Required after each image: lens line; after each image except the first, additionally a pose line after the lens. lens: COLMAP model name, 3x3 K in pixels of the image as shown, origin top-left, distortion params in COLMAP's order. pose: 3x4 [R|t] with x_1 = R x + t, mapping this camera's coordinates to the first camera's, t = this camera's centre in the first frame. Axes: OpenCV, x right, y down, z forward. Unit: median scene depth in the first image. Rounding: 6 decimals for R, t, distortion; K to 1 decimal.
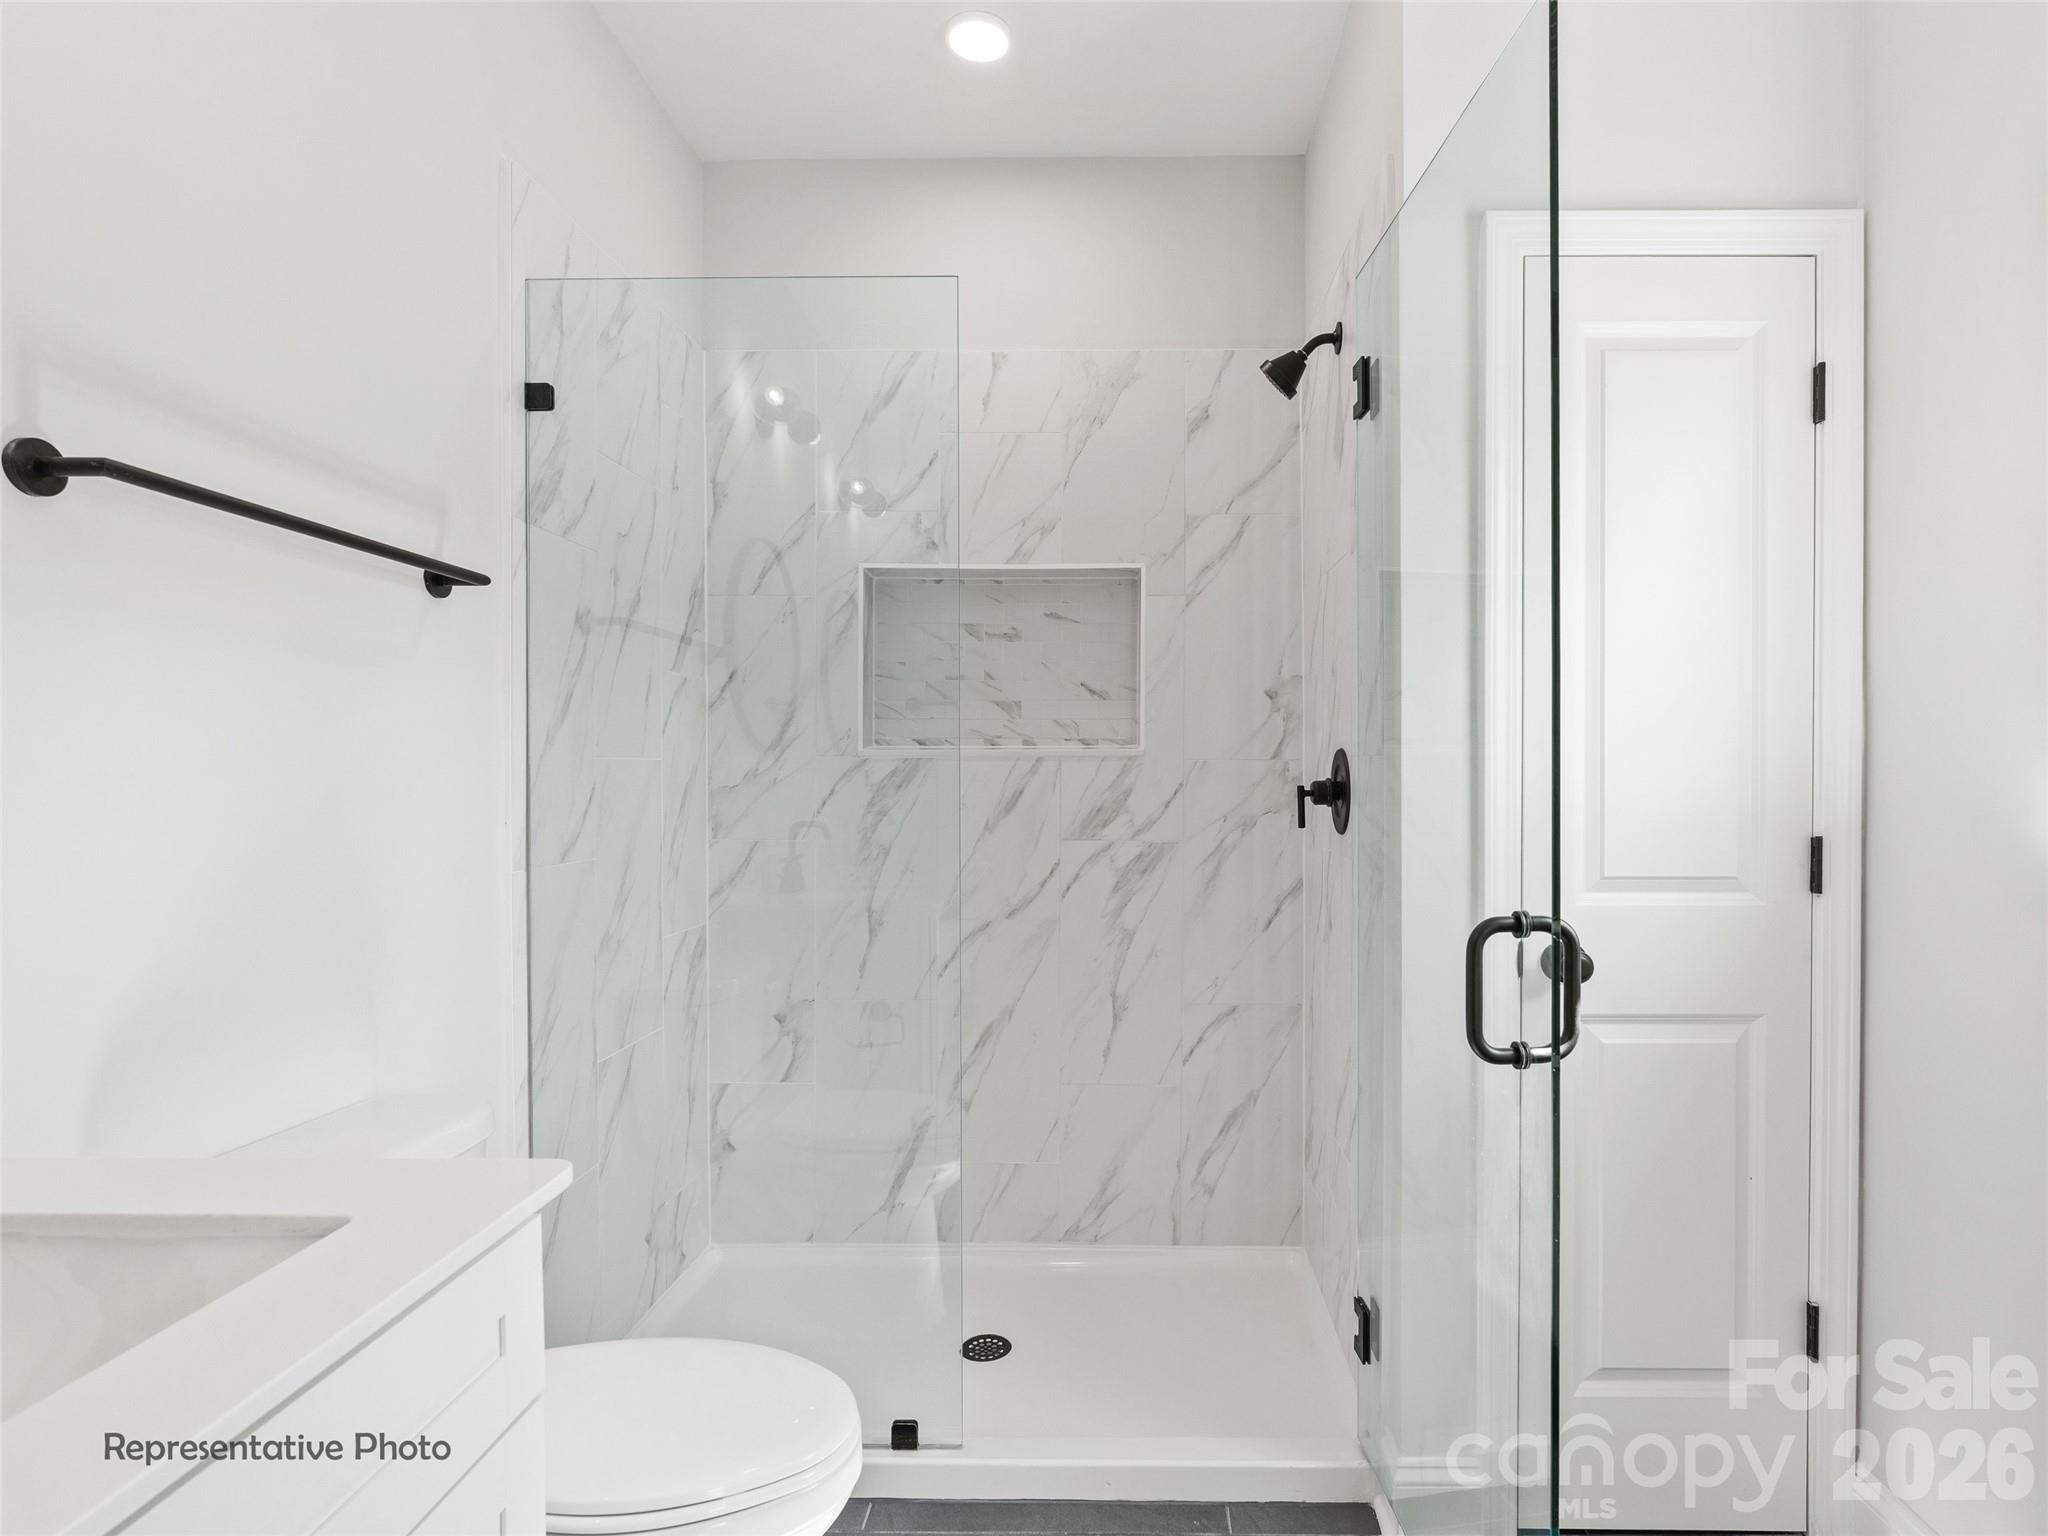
lens RADIAL K [[900.4, 0, 1027.1], [0, 900.4, 779.0], [0, 0, 1]] dist [-0.011177, 0.000411]
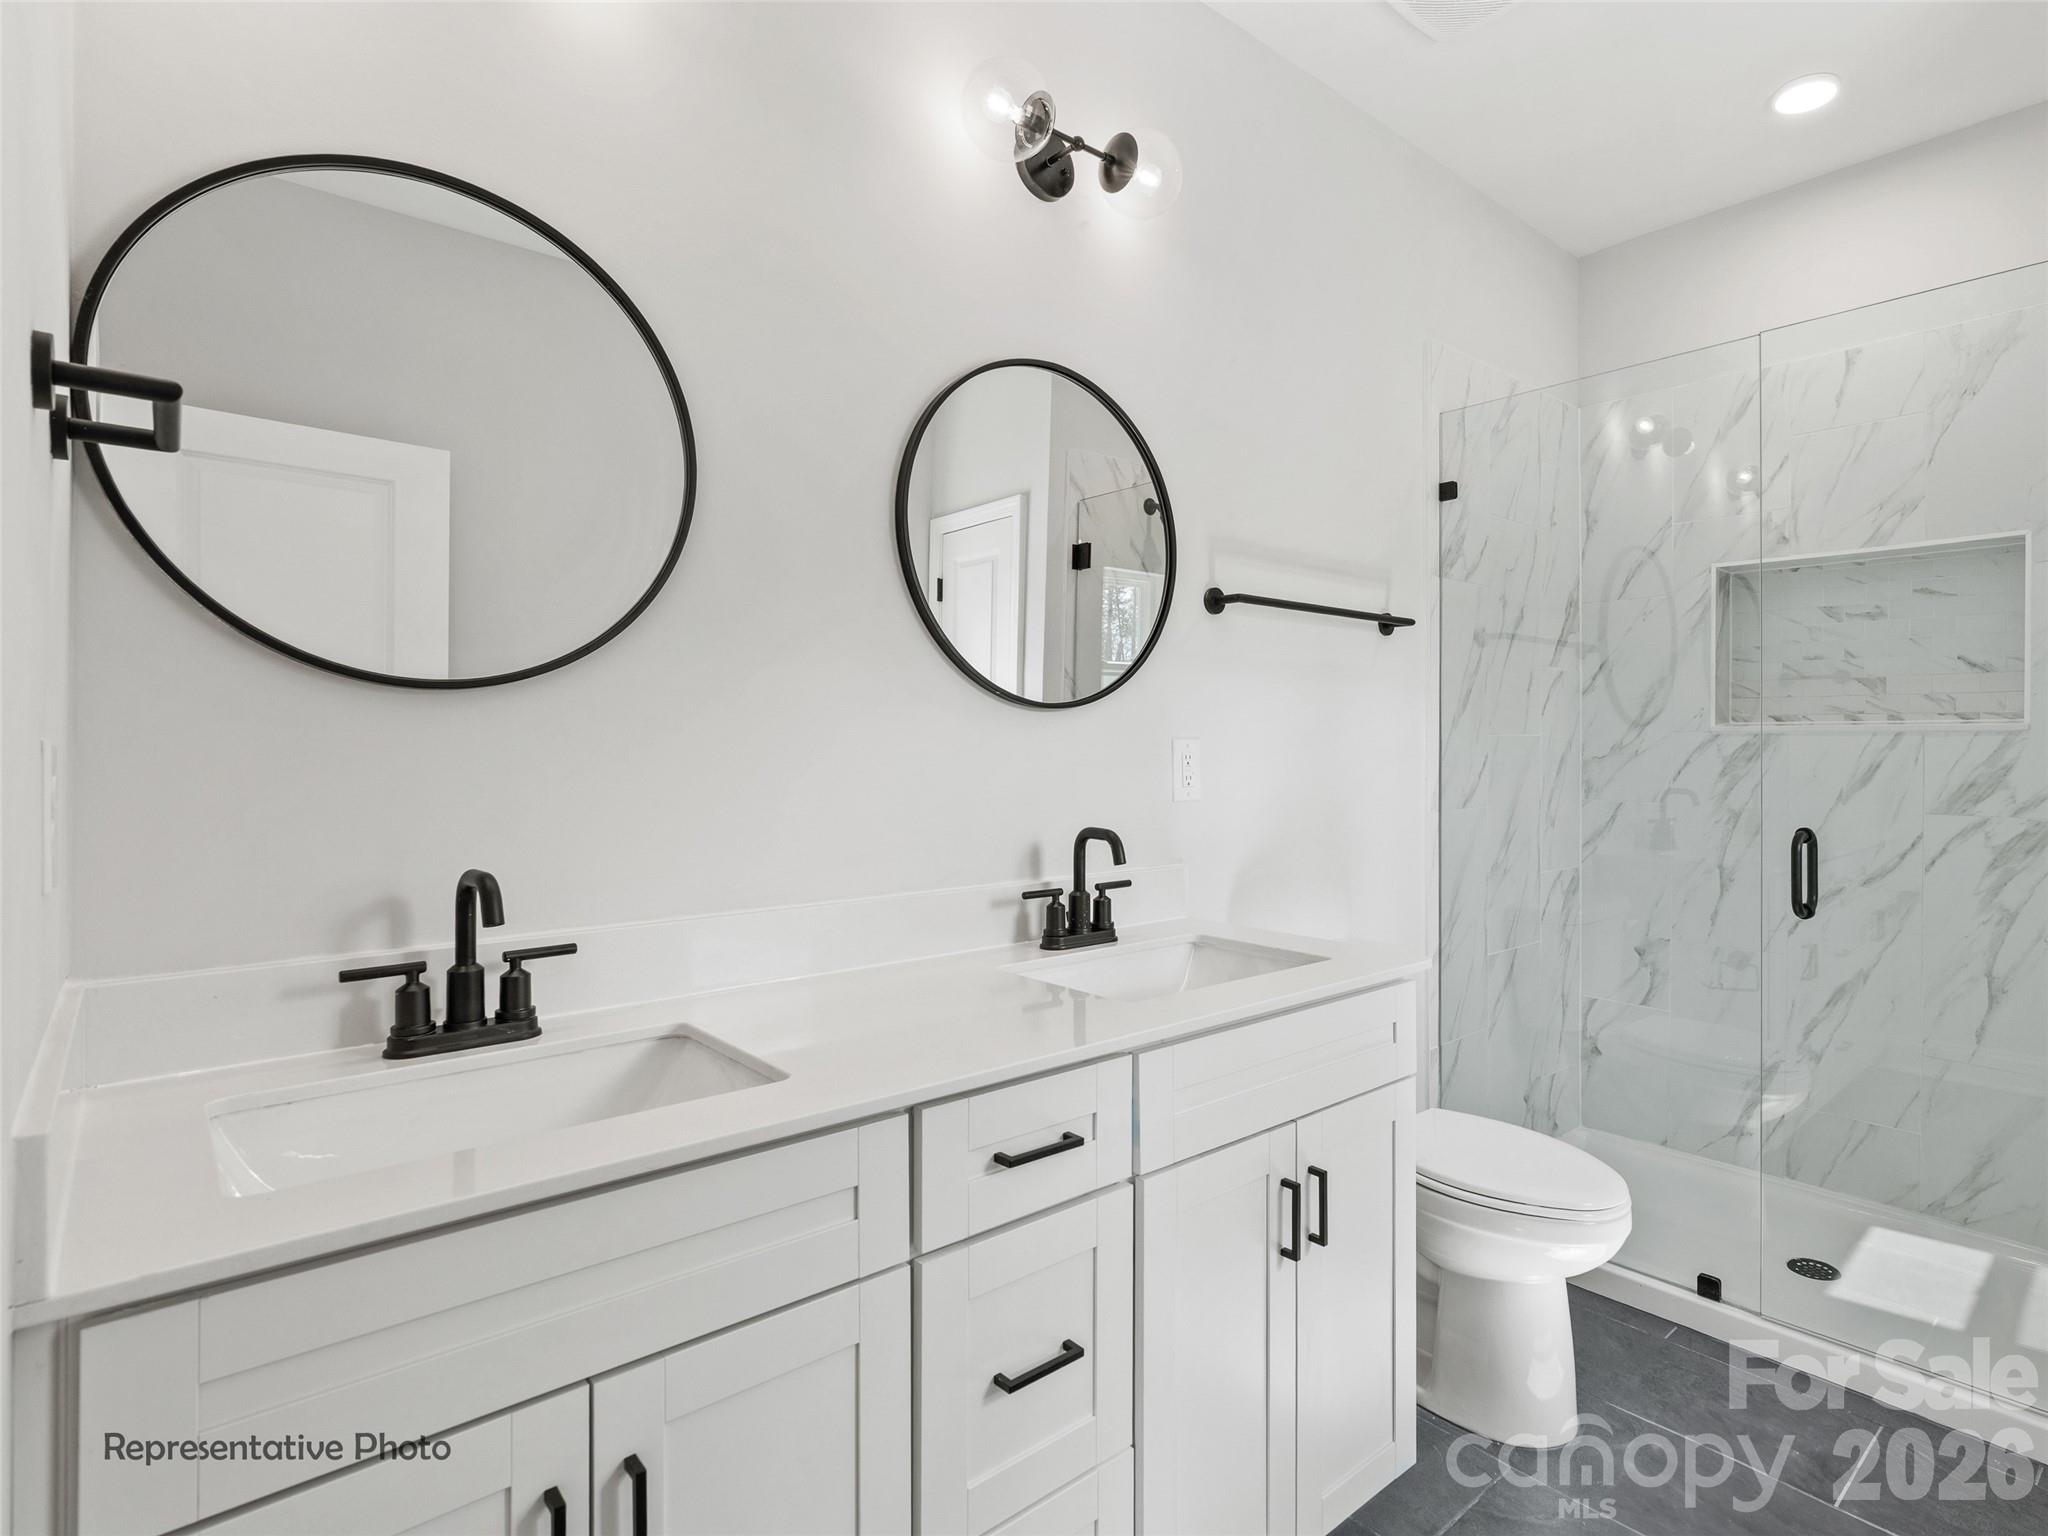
lens RADIAL K [[1055.6, 0, 1017.9], [0, 1055.6, 741.2], [0, 0, 1]] dist [-0.003760, 0.000698]
pose [[0.575484, 0.000765, -0.817813, 0.411888], [-0.008884, 0.999946, -0.005316, 0.001487], [0.817765, 0.010325, 0.575460, -0.506067]]
